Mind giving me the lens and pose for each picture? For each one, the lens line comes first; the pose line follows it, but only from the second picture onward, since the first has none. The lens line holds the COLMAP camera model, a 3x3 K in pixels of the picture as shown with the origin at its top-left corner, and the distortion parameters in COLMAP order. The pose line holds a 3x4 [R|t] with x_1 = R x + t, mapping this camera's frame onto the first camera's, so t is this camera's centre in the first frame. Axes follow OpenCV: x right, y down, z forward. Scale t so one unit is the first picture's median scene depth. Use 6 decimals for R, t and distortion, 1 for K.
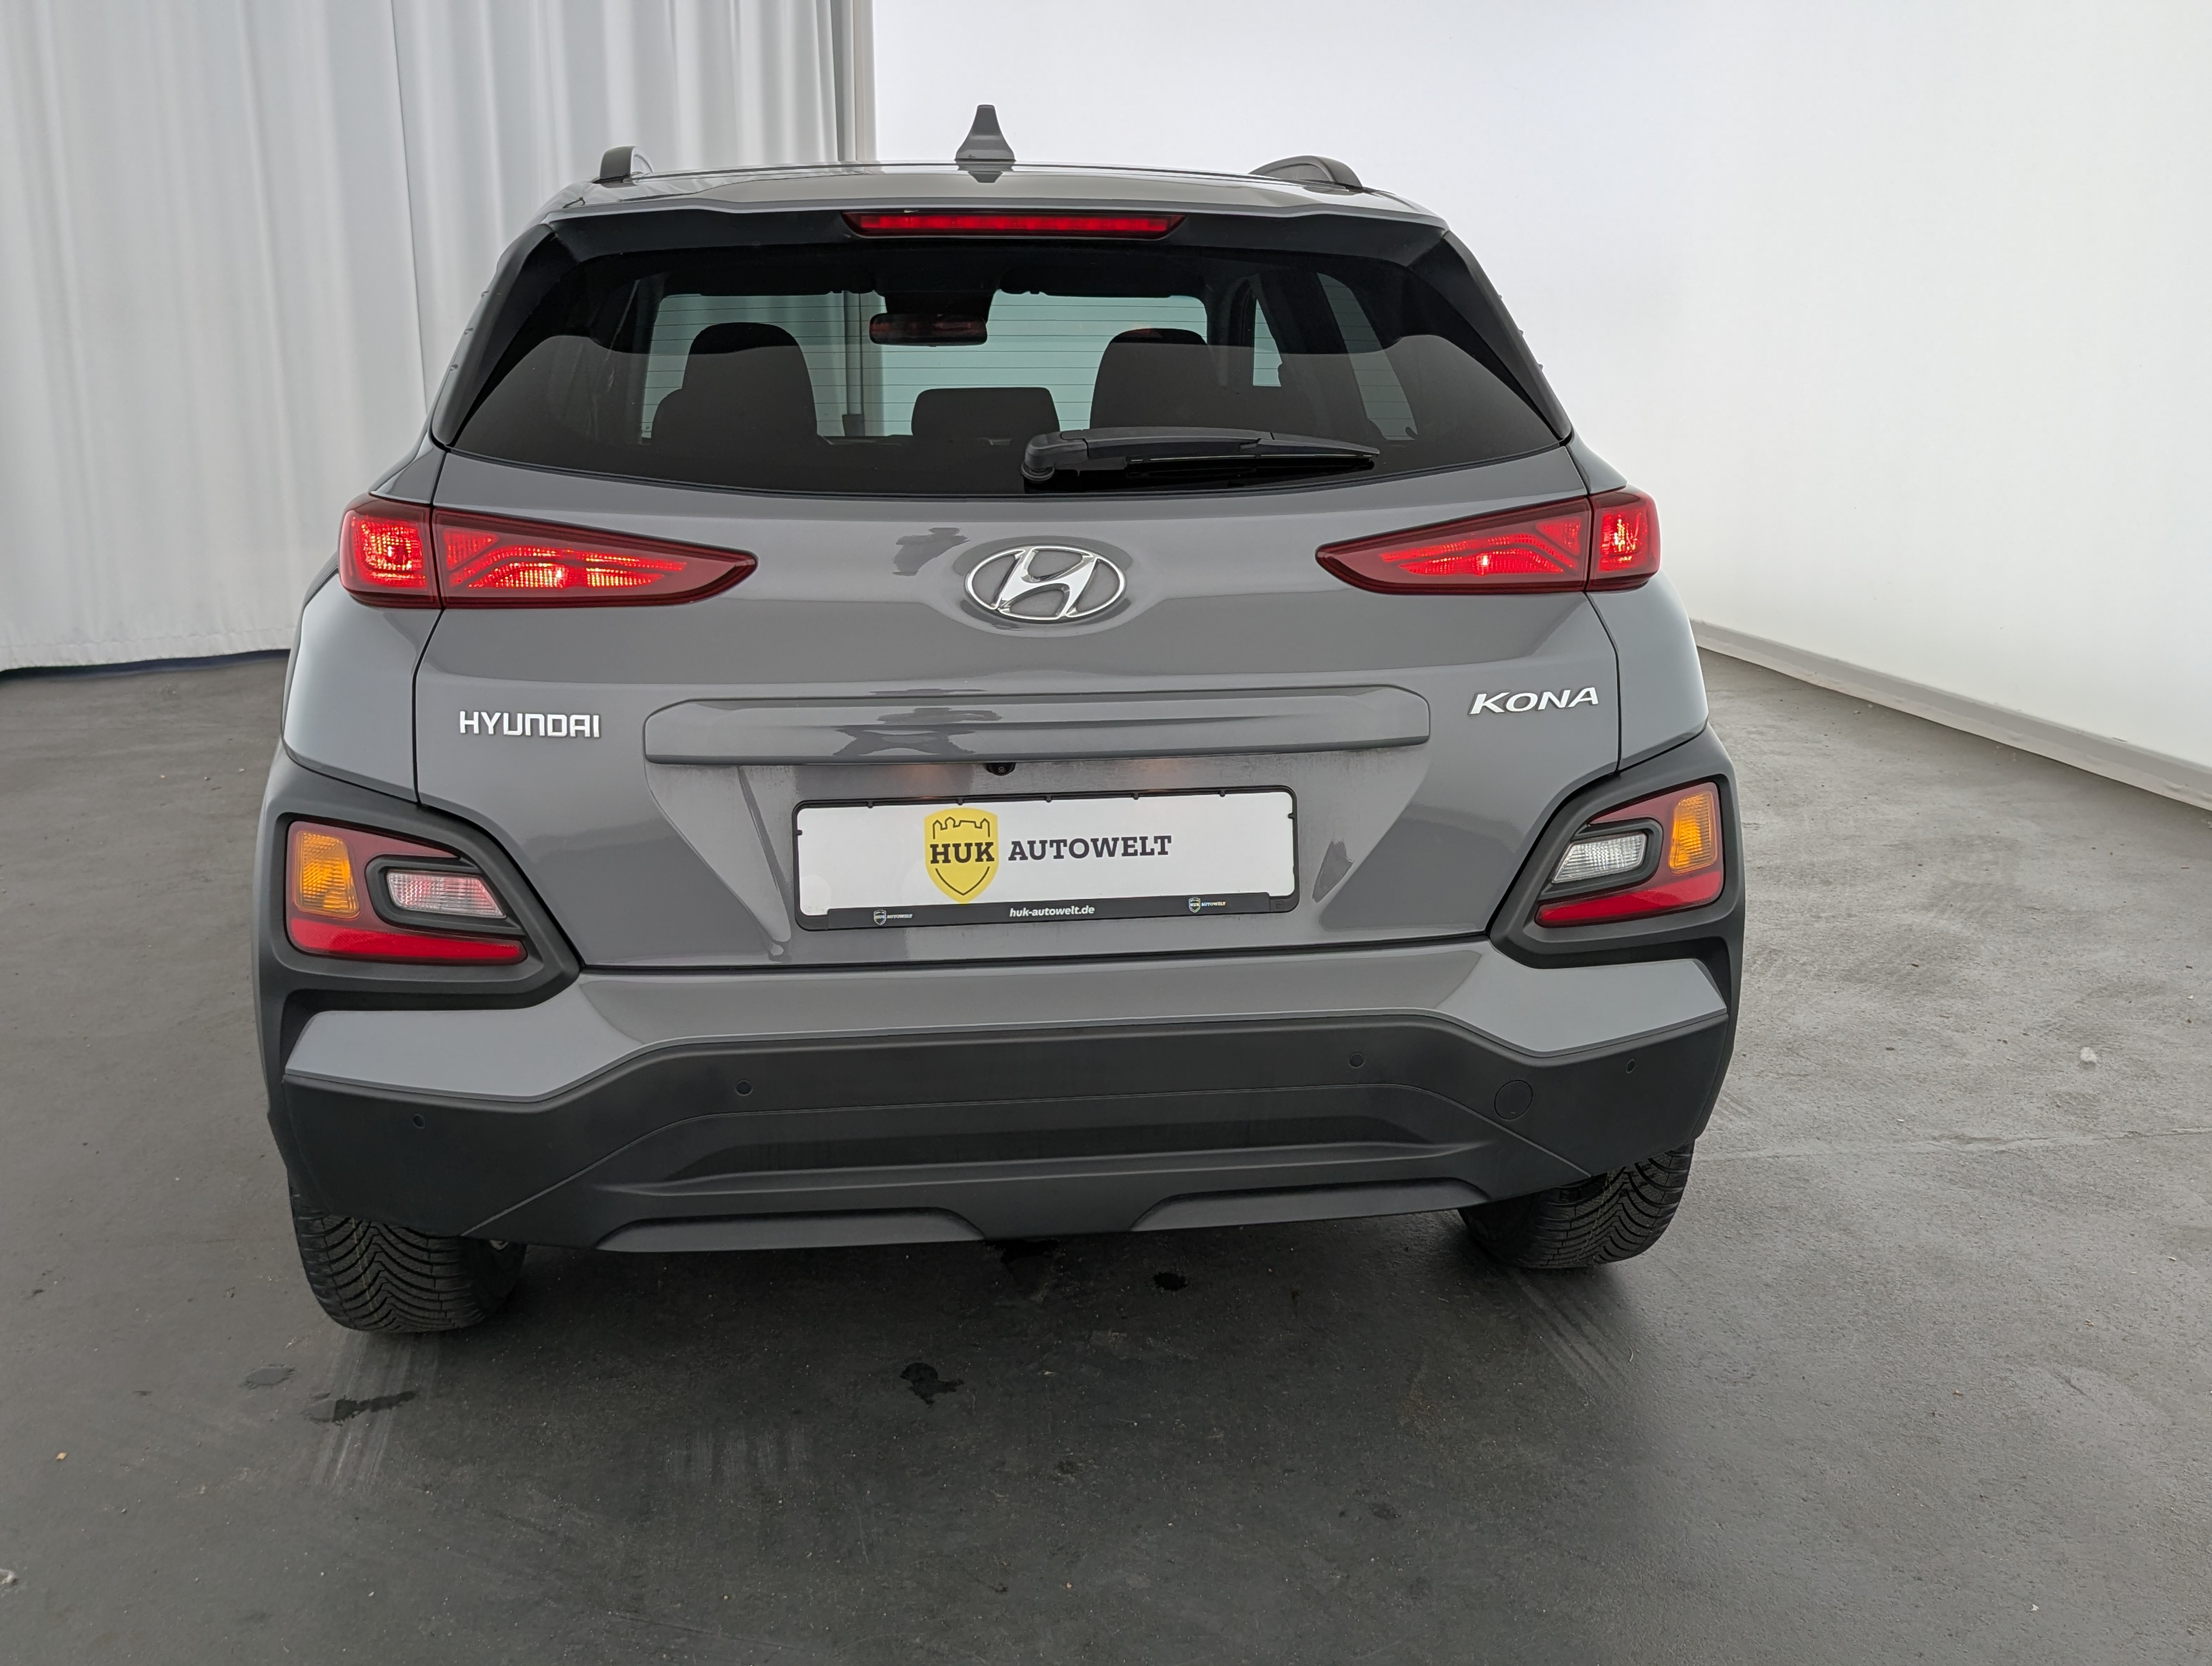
lens RADIAL K [[1985.0, 0, 1147.4], [0, 1985.0, 821.7], [0, 0, 1]] dist [0.057254, -0.012804]
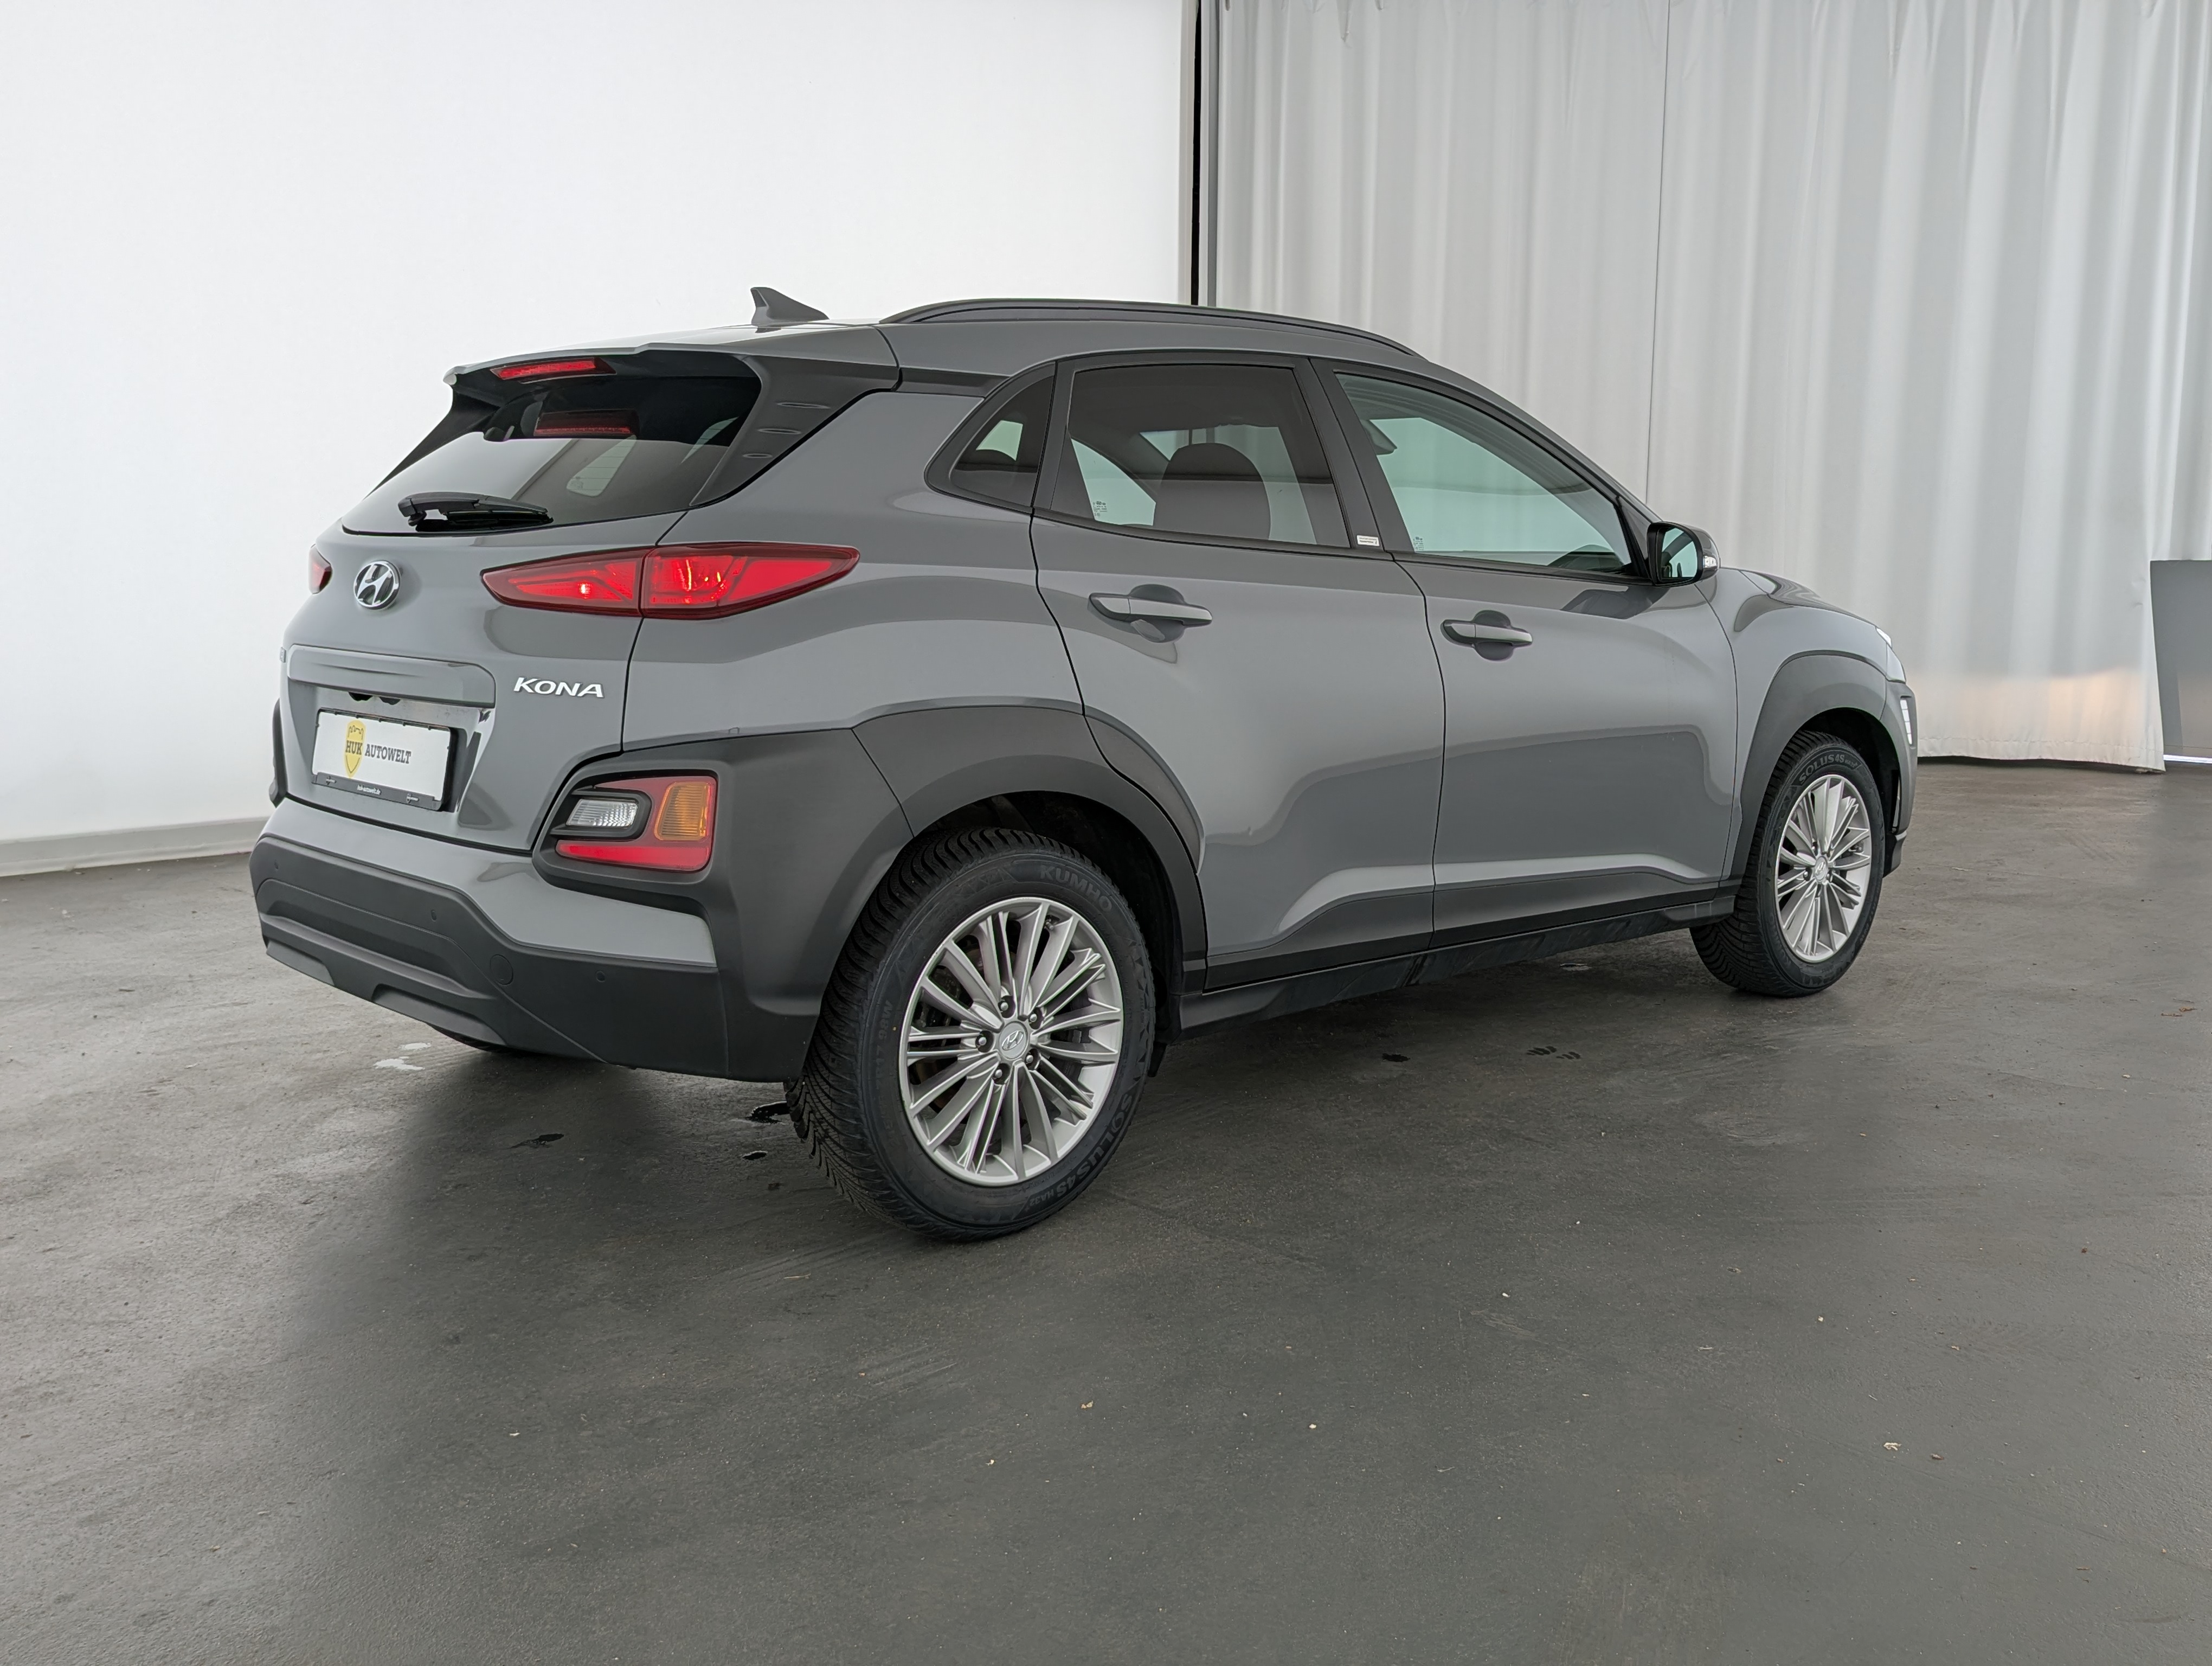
lens RADIAL K [[1985.0, 0, 1147.4], [0, 1985.0, 821.7], [0, 0, 1]] dist [0.057254, -0.012804]
pose [[0.599691, 0.121599, -0.790939, 1.589780], [-0.184094, 0.982841, 0.011522, -0.062886], [0.778768, 0.138698, 0.611787, 0.501240]]
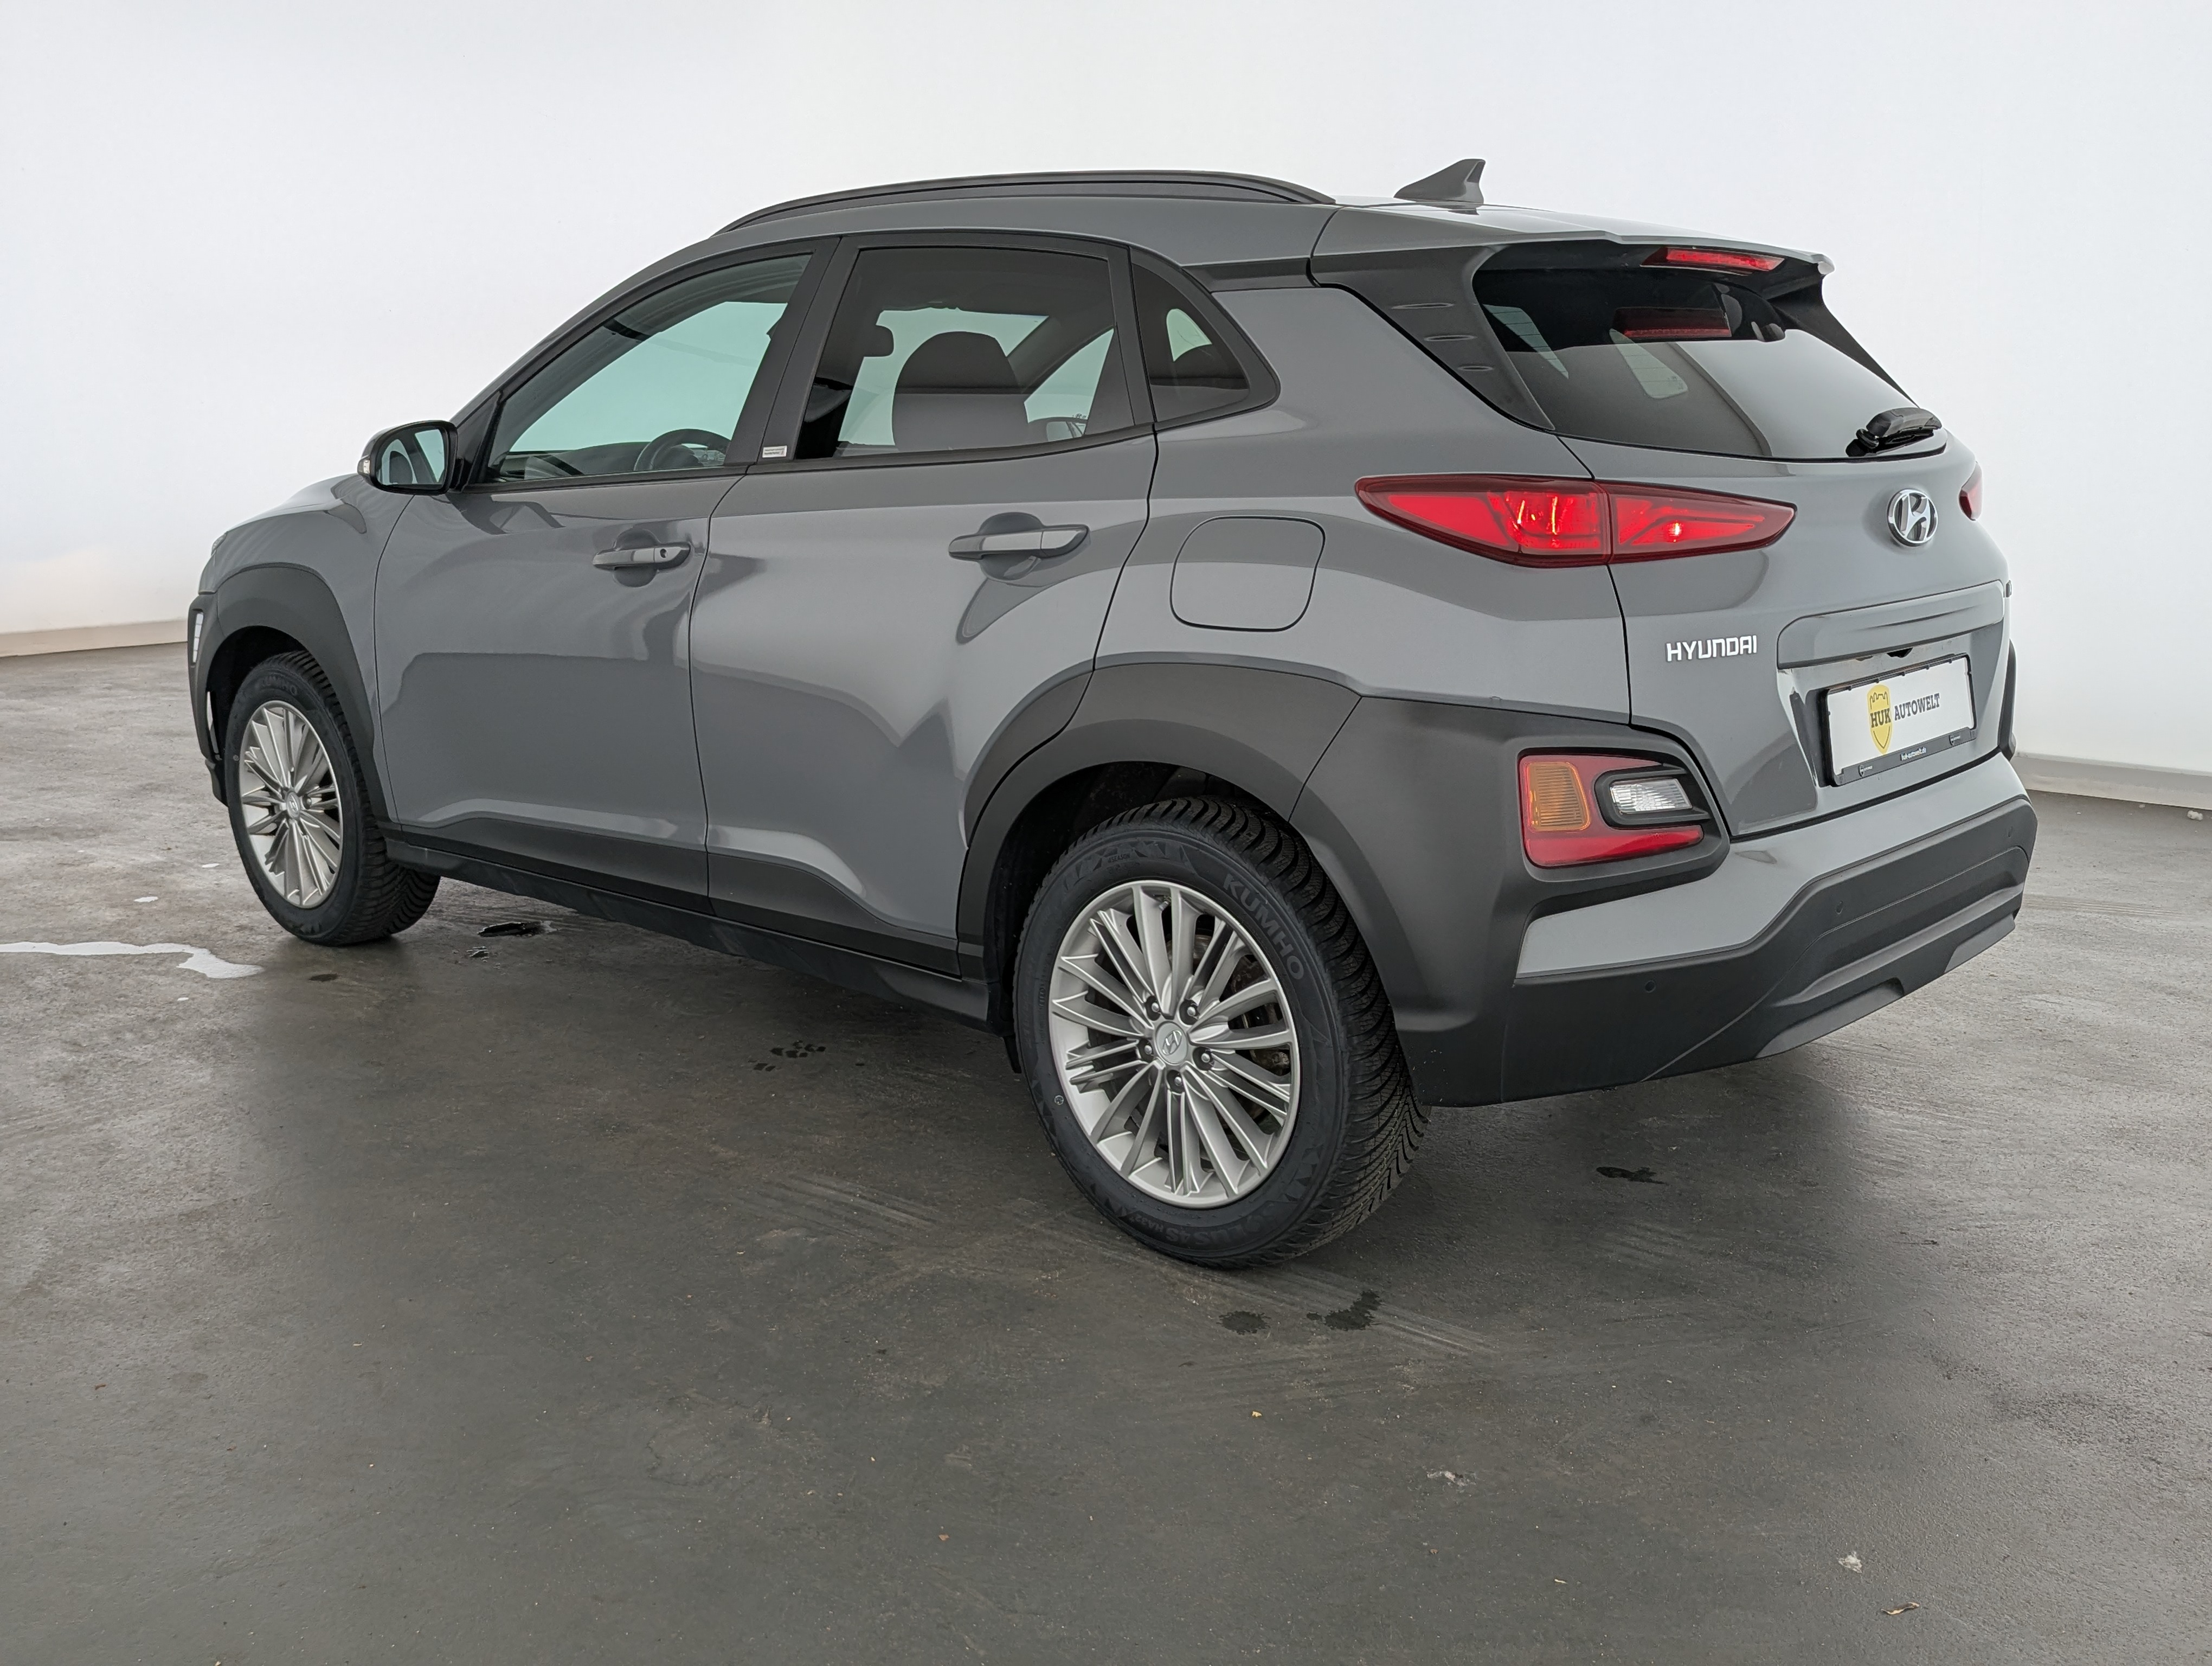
lens RADIAL K [[1985.0, 0, 1147.4], [0, 1985.0, 821.7], [0, 0, 1]] dist [0.057254, -0.012804]
pose [[0.763025, -0.136039, 0.631891, -1.343871], [0.141463, 0.989047, 0.042111, -0.042602], [-0.630699, 0.057258, 0.773913, 0.250657]]
